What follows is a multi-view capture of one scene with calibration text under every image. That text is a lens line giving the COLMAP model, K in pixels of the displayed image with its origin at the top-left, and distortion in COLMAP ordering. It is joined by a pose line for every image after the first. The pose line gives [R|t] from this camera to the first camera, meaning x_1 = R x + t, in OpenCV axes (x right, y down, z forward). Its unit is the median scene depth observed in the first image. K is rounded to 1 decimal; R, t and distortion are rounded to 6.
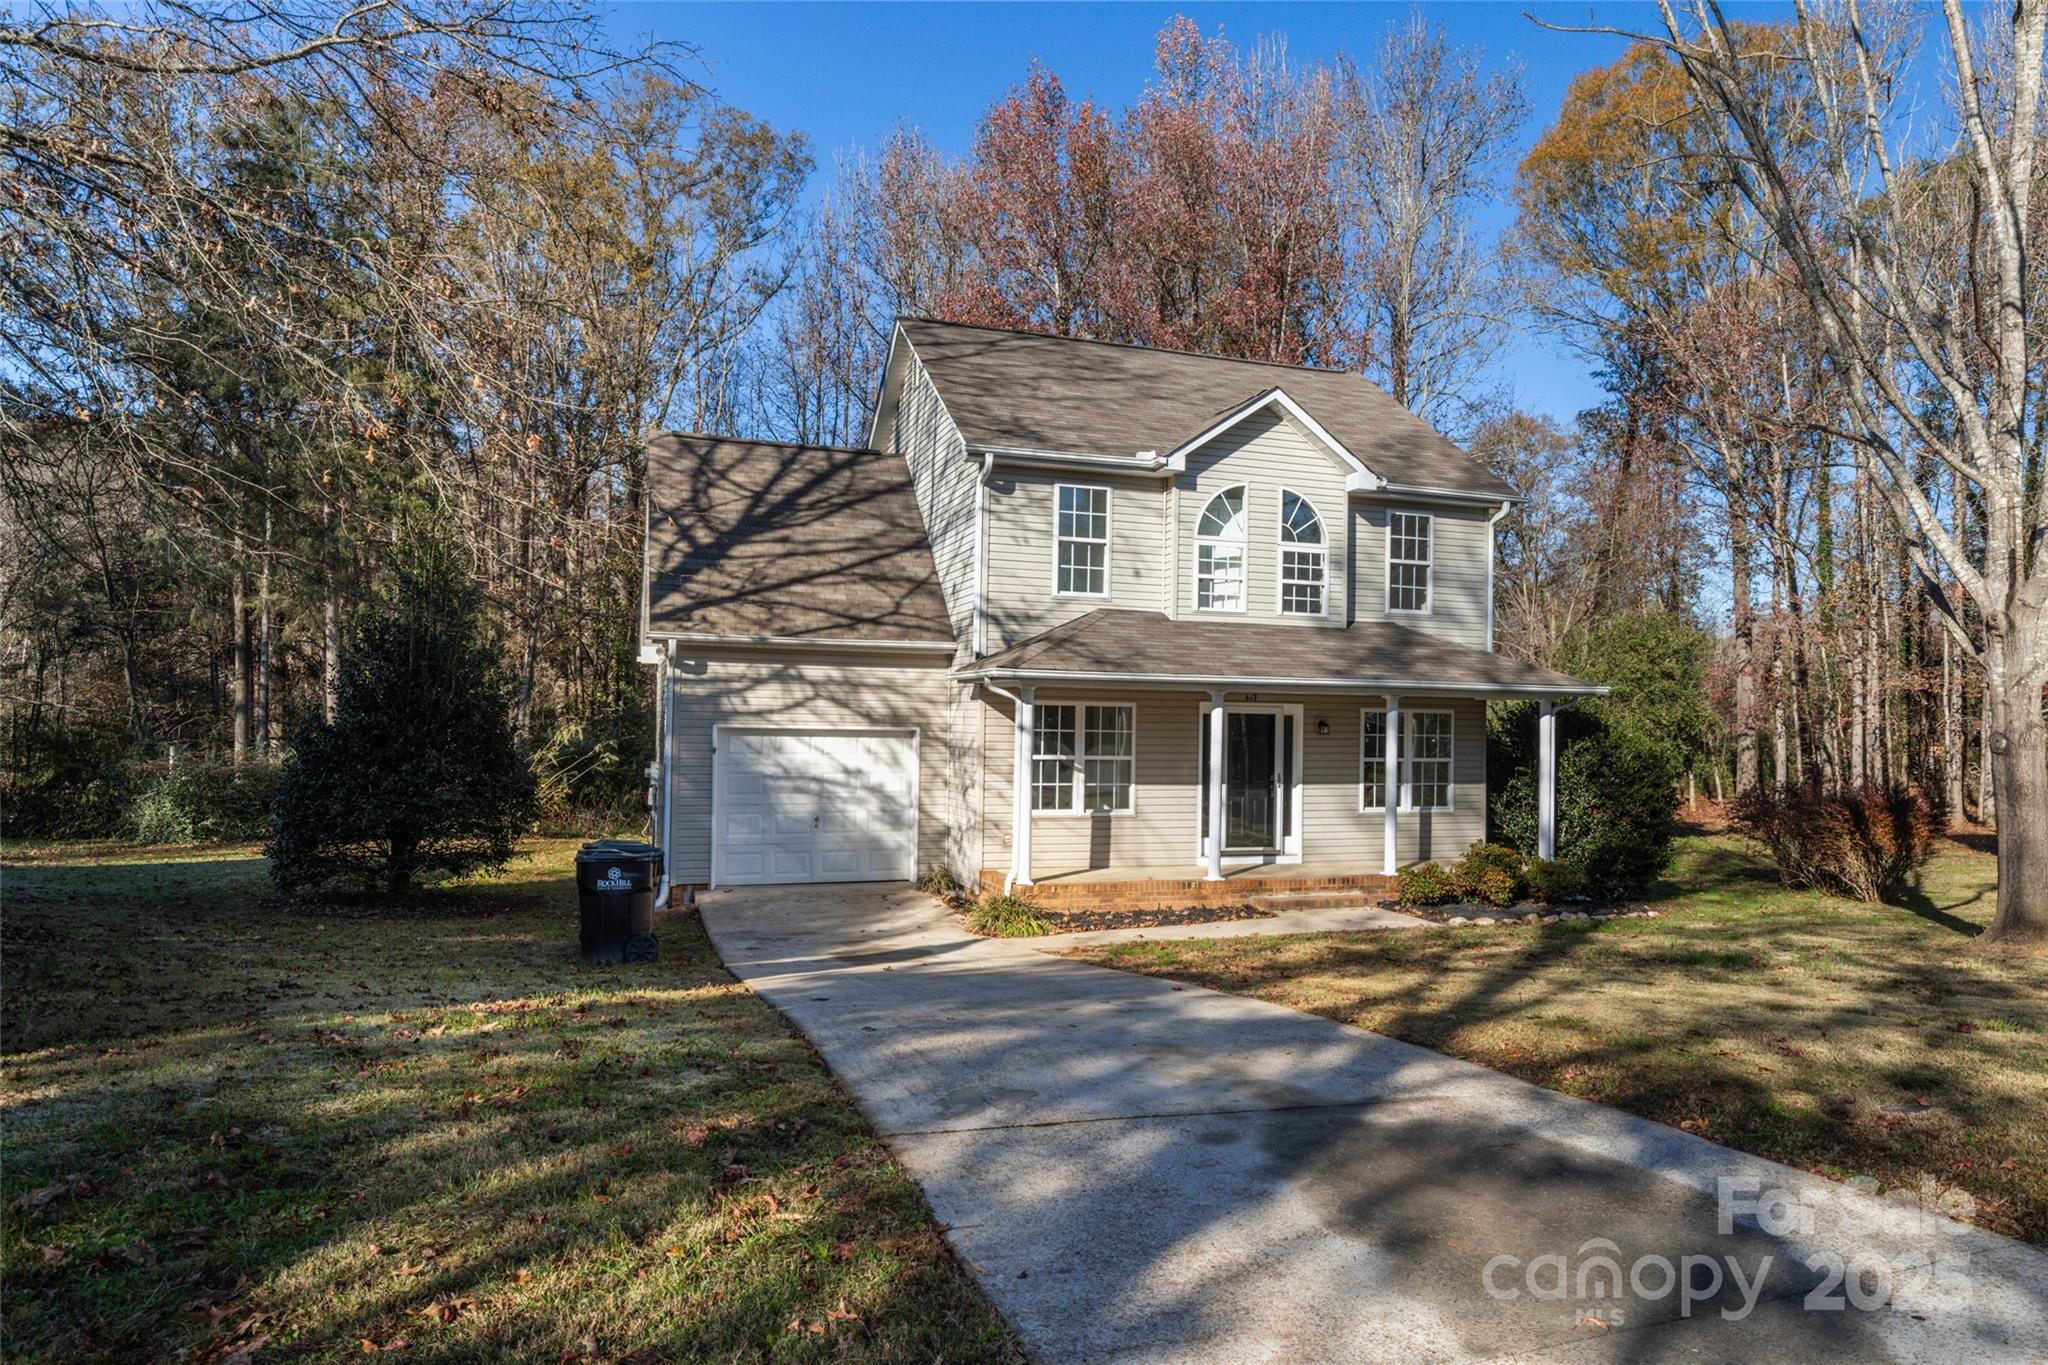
lens RADIAL K [[1285.8, 0, 1024.8], [0, 1285.8, 695.6], [0, 0, 1]] dist [-0.009170, 0.000177]
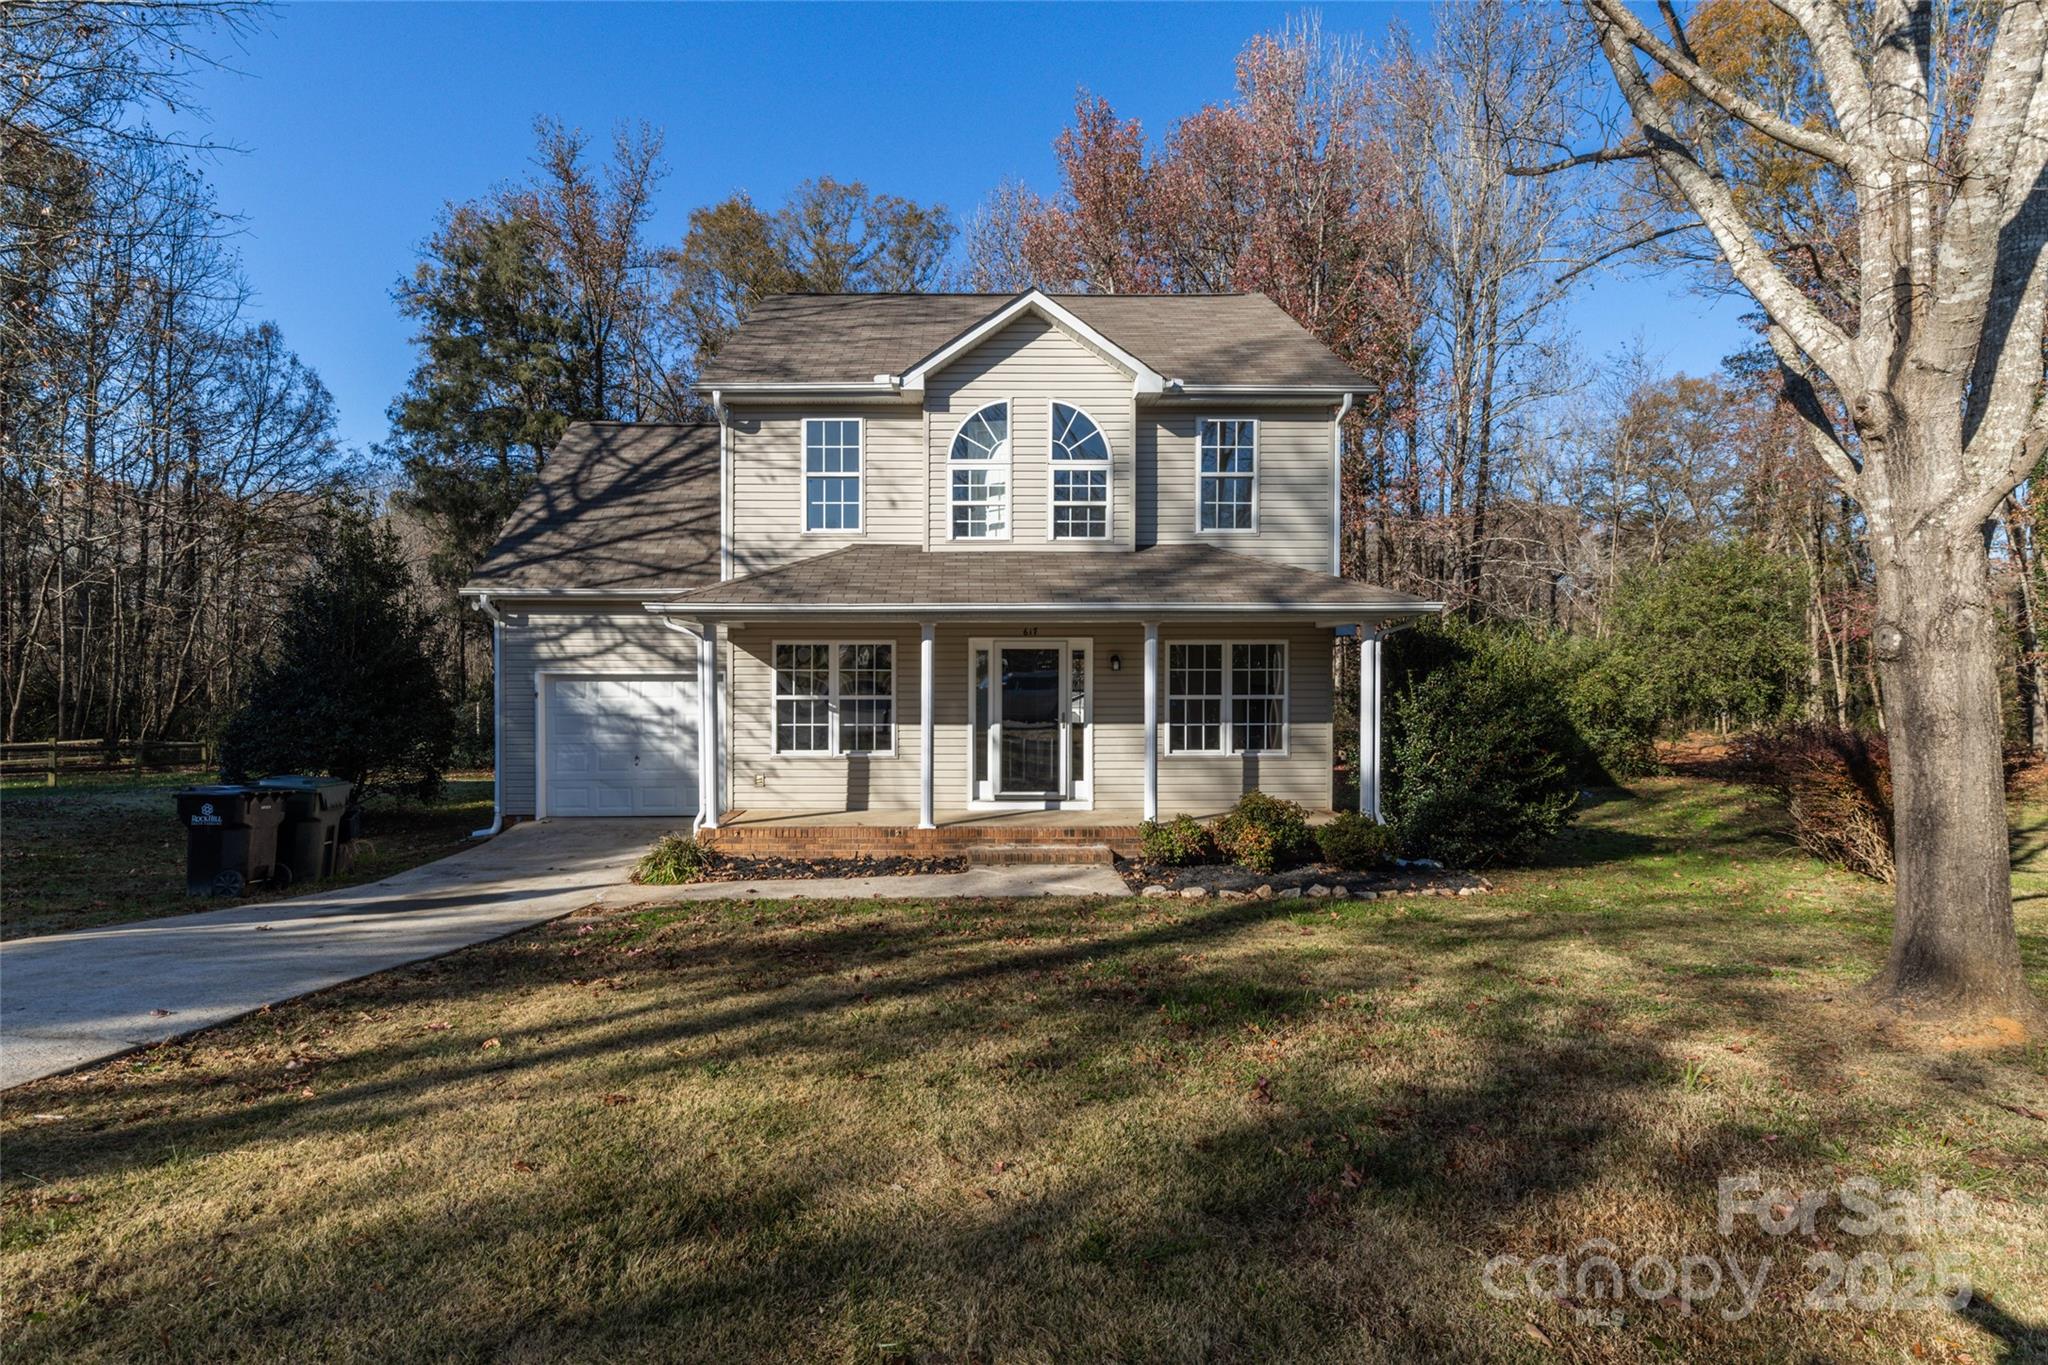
lens RADIAL K [[915.5, 0, 1024.0], [0, 915.5, 682.5], [0, 0, 1]] dist [0.003733, -0.000397]
pose [[0.943772, -0.015096, -0.330253, 0.399936], [0.020618, 0.999700, 0.013226, 0.030421], [0.329955, -0.019291, 0.943800, 0.378096]]
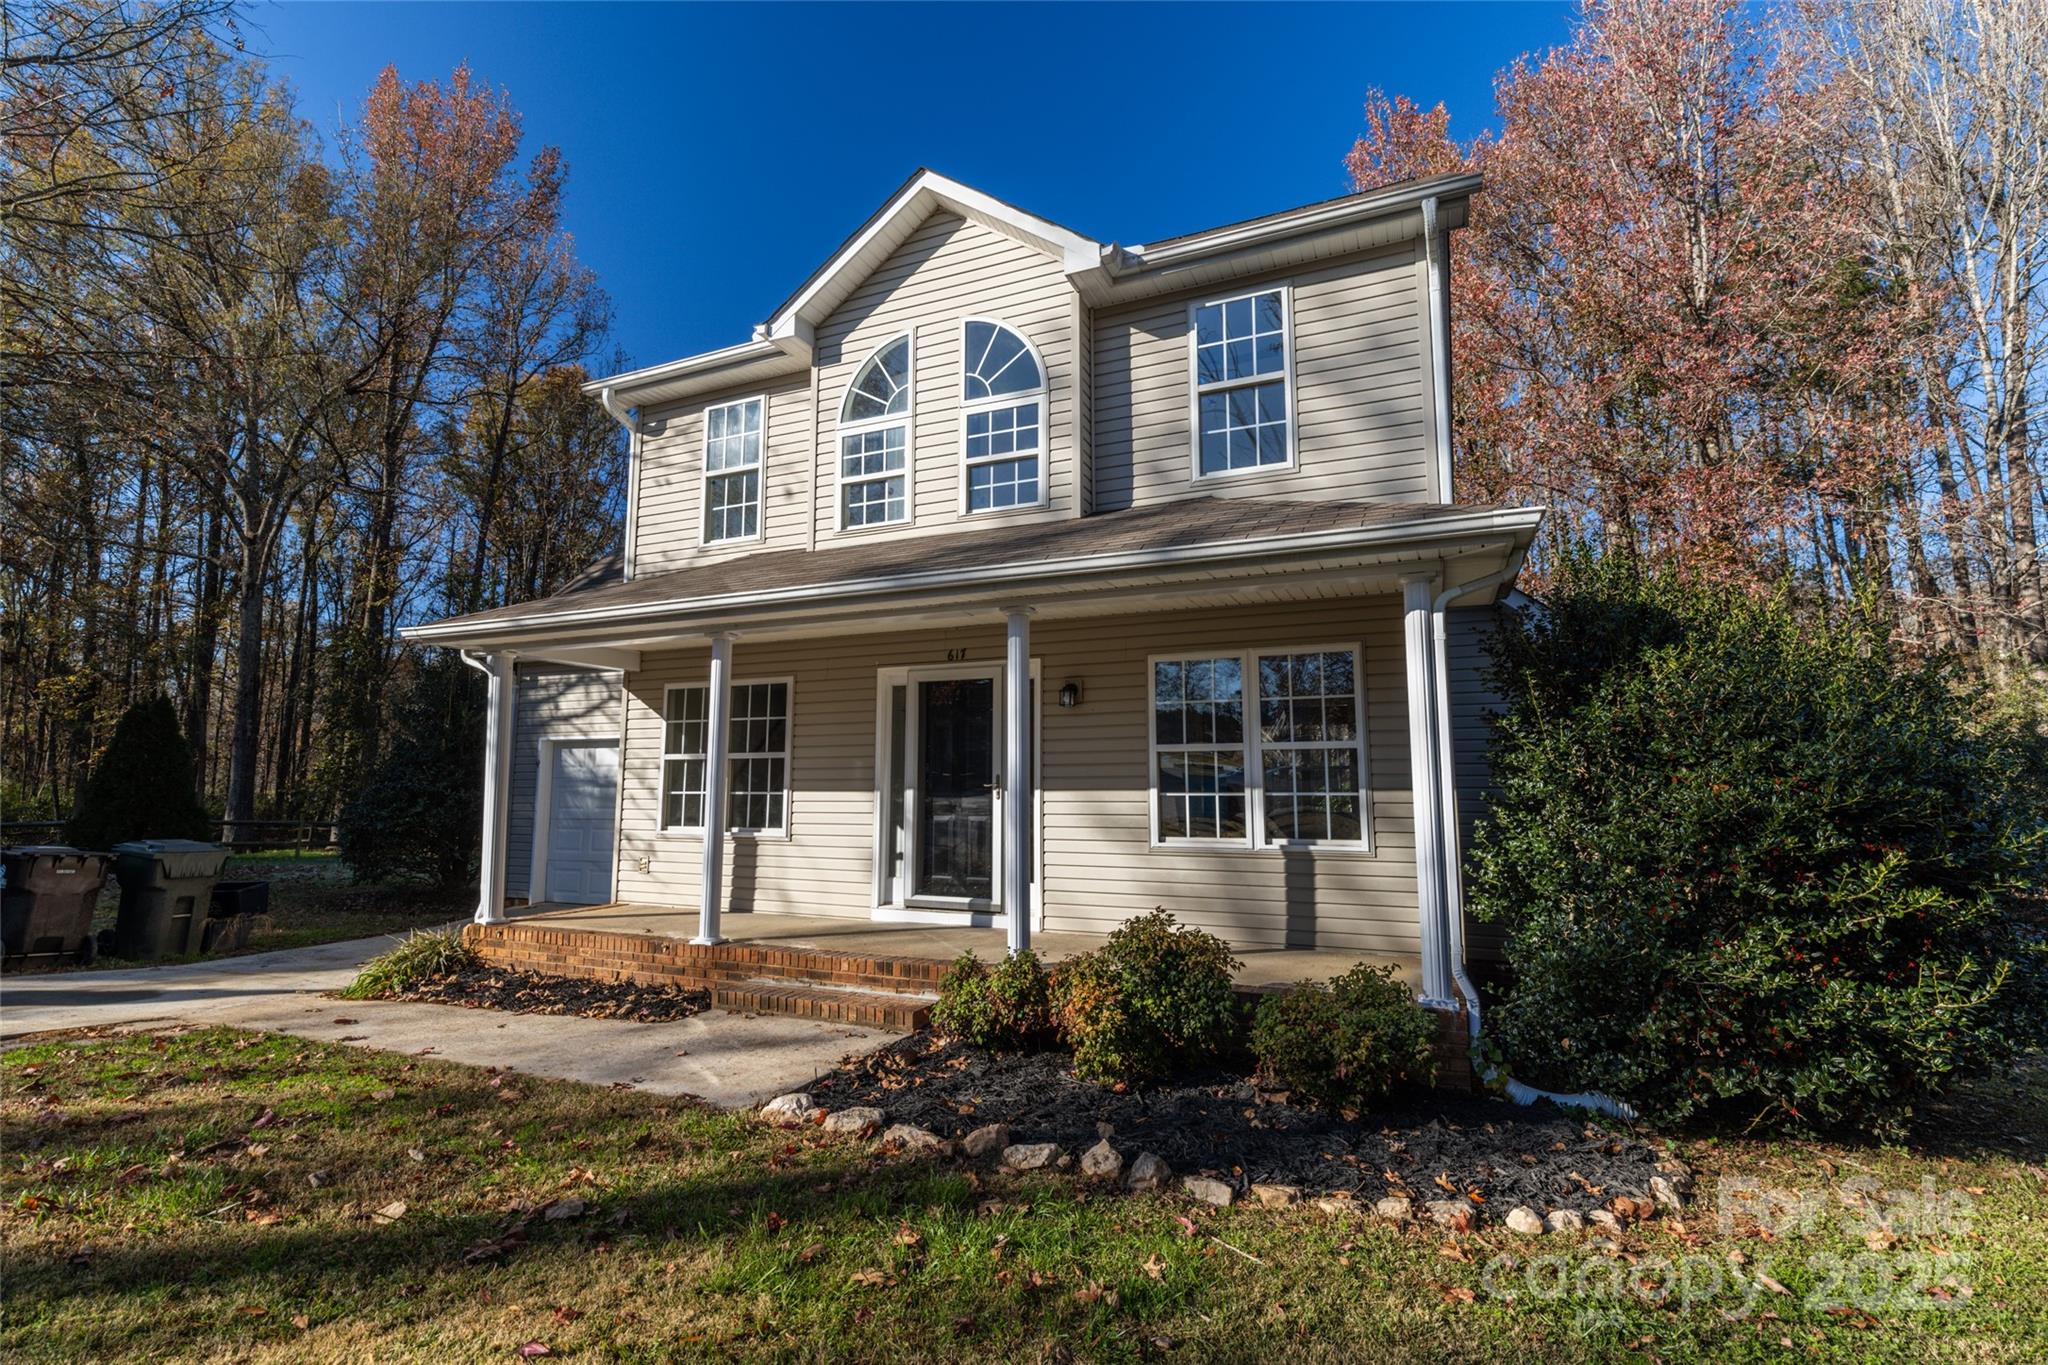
lens RADIAL K [[929.9, 0, 1030.1], [0, 929.9, 664.6], [0, 0, 1]] dist [0.002461, 0.000165]
pose [[0.725980, -0.103182, -0.679931, 0.525861], [0.027215, 0.992217, -0.121514, 0.064759], [0.687177, 0.069712, 0.723138, 0.712117]]
